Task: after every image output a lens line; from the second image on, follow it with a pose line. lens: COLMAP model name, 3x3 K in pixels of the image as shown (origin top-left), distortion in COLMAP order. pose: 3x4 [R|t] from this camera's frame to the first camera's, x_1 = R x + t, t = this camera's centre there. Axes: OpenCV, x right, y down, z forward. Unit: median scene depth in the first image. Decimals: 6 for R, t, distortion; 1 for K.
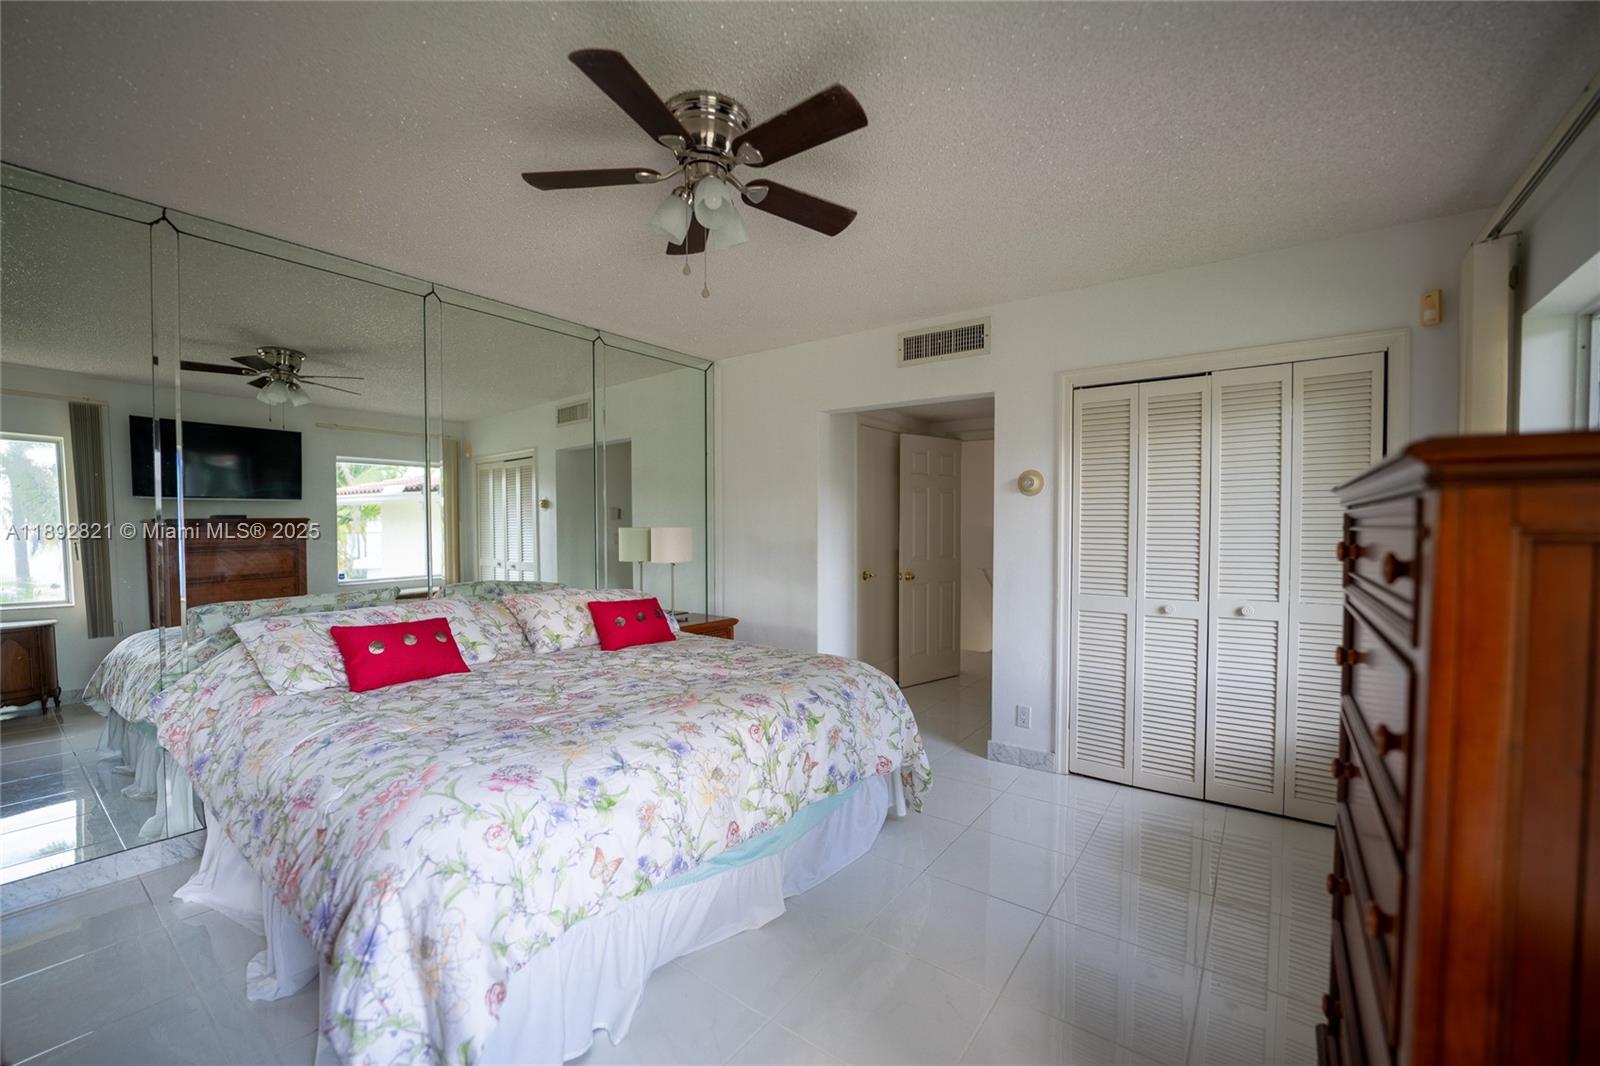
lens RADIAL K [[646.4, 0, 798.2], [0, 646.4, 542.7], [0, 0, 1]] dist [-0.030178, 0.007499]
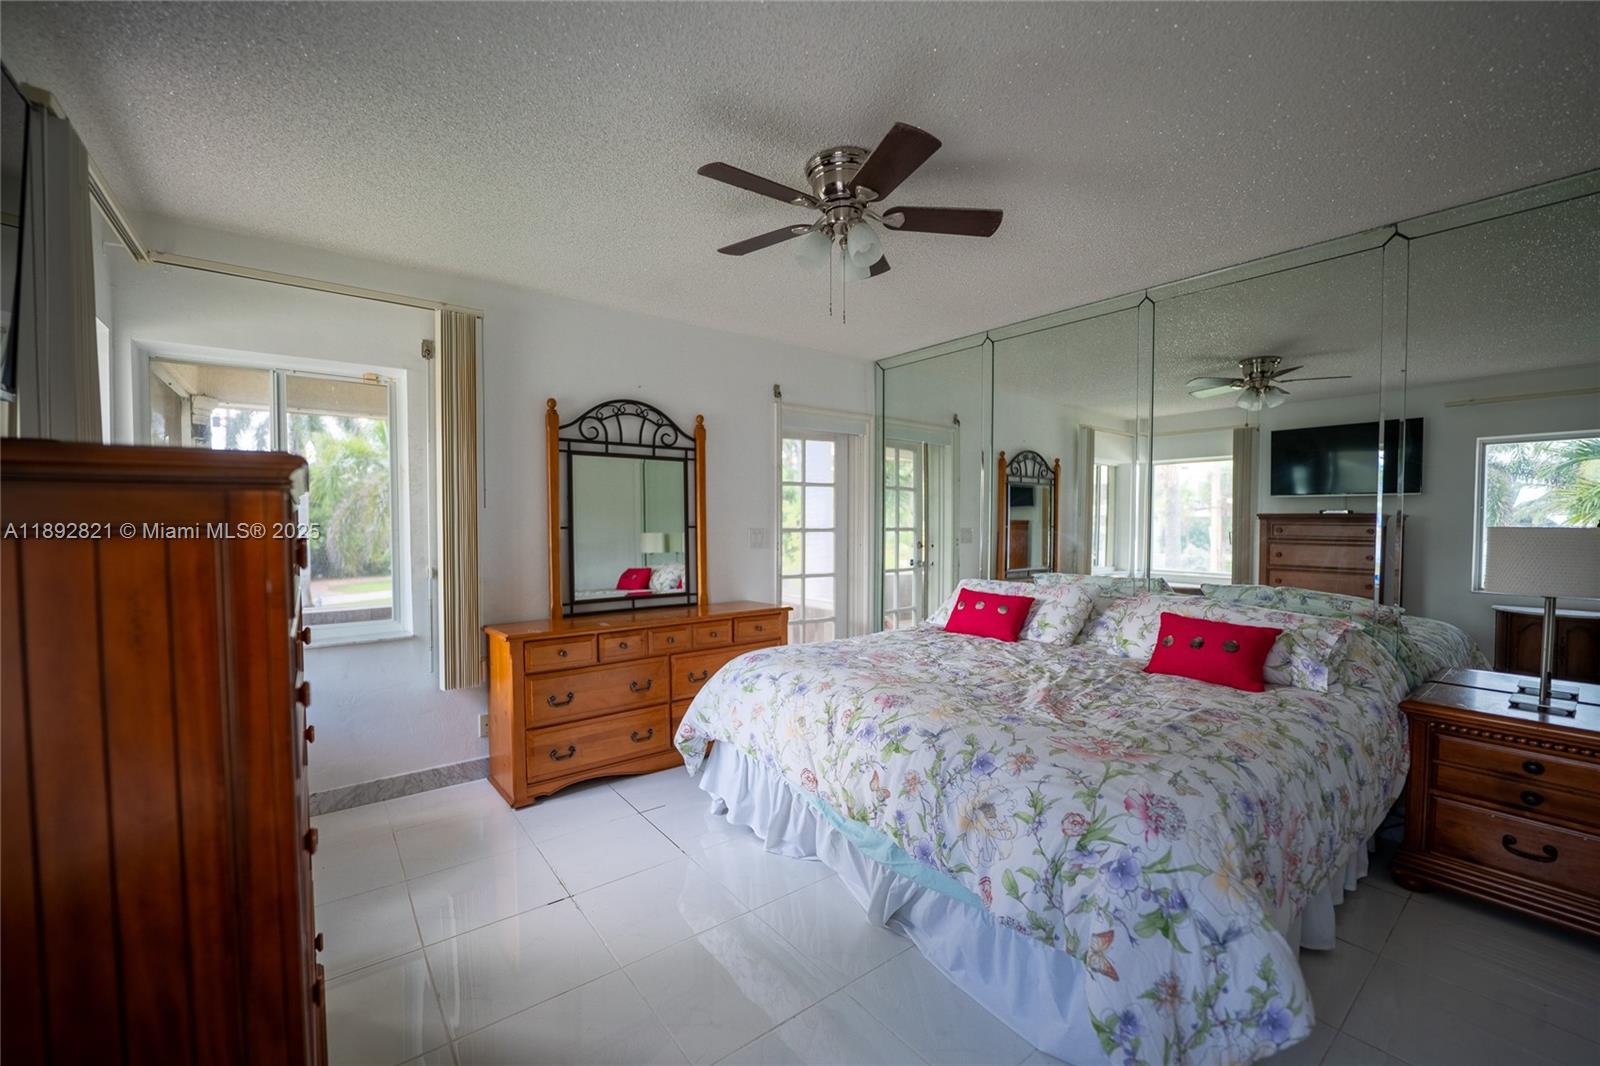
lens RADIAL K [[646.4, 0, 798.2], [0, 646.4, 542.7], [0, 0, 1]] dist [-0.030178, 0.007499]
pose [[-0.271528, 0.035697, -0.961768, 0.900629], [-0.027493, 0.998616, 0.044827, -0.034366], [0.962038, 0.038614, -0.270171, 1.117755]]
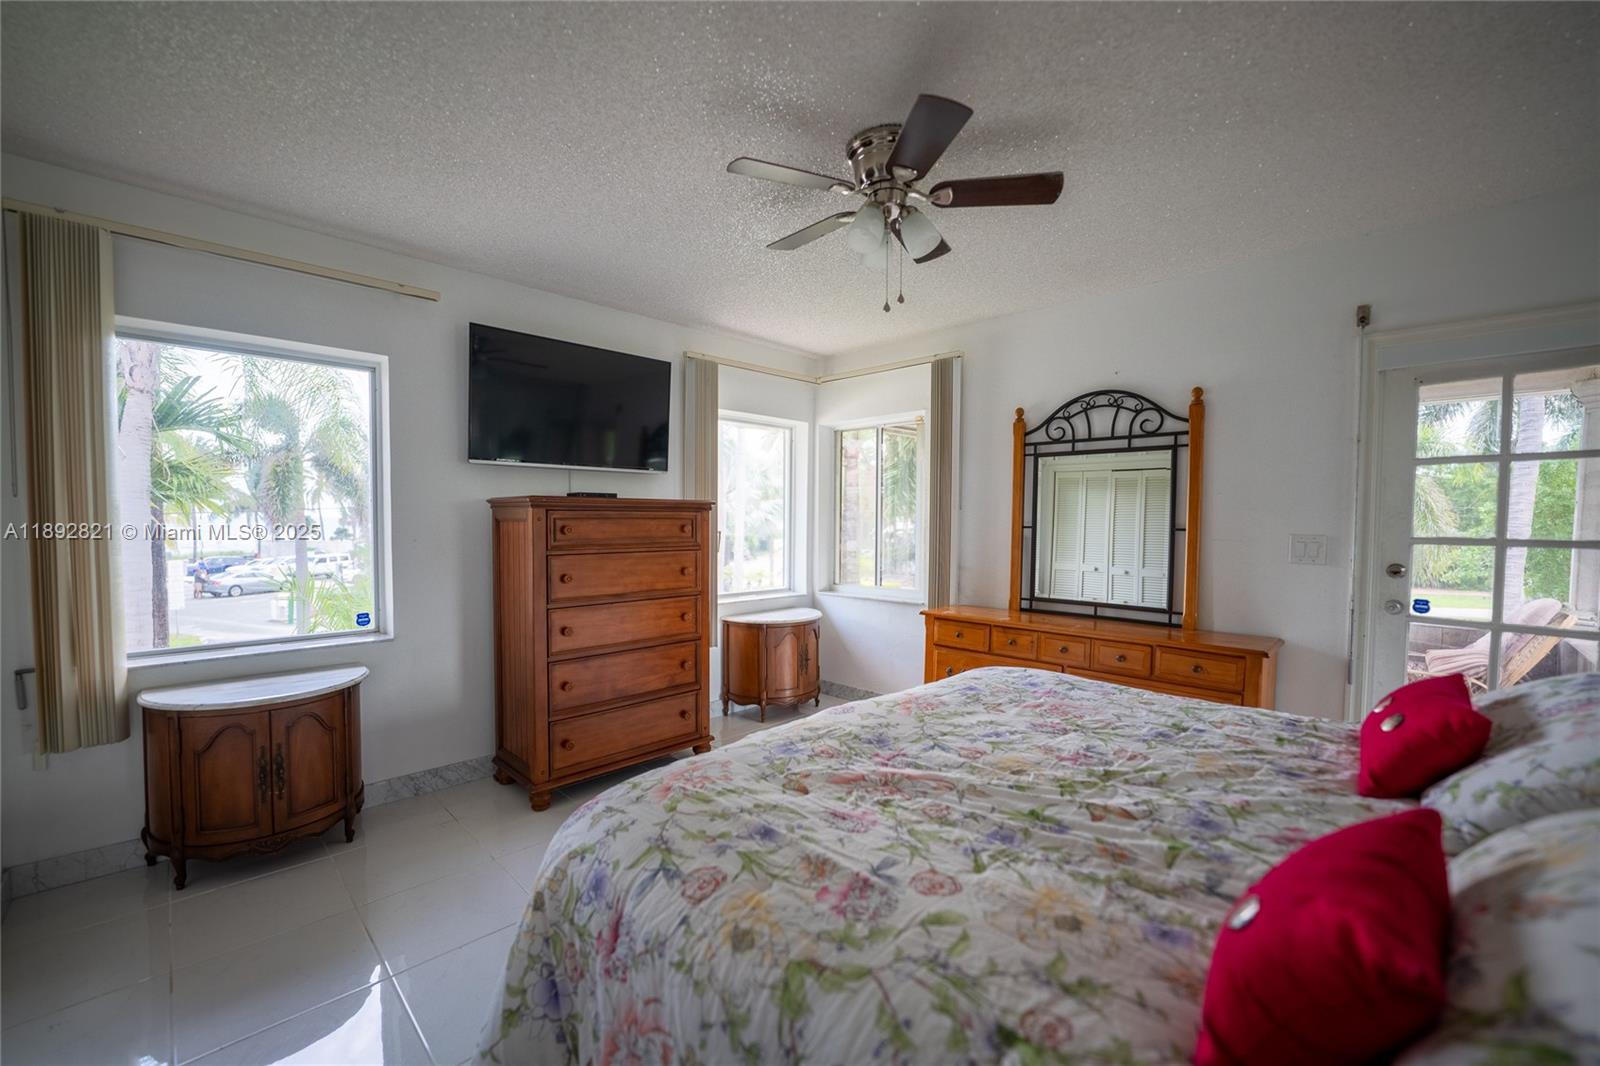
lens RADIAL K [[646.4, 0, 798.2], [0, 646.4, 542.7], [0, 0, 1]] dist [-0.030178, 0.007499]
pose [[-0.988636, -0.009744, 0.150014, -0.145064], [0.000298, 0.997768, 0.066774, -0.056581], [-0.150330, 0.066060, -0.986426, 1.907891]]
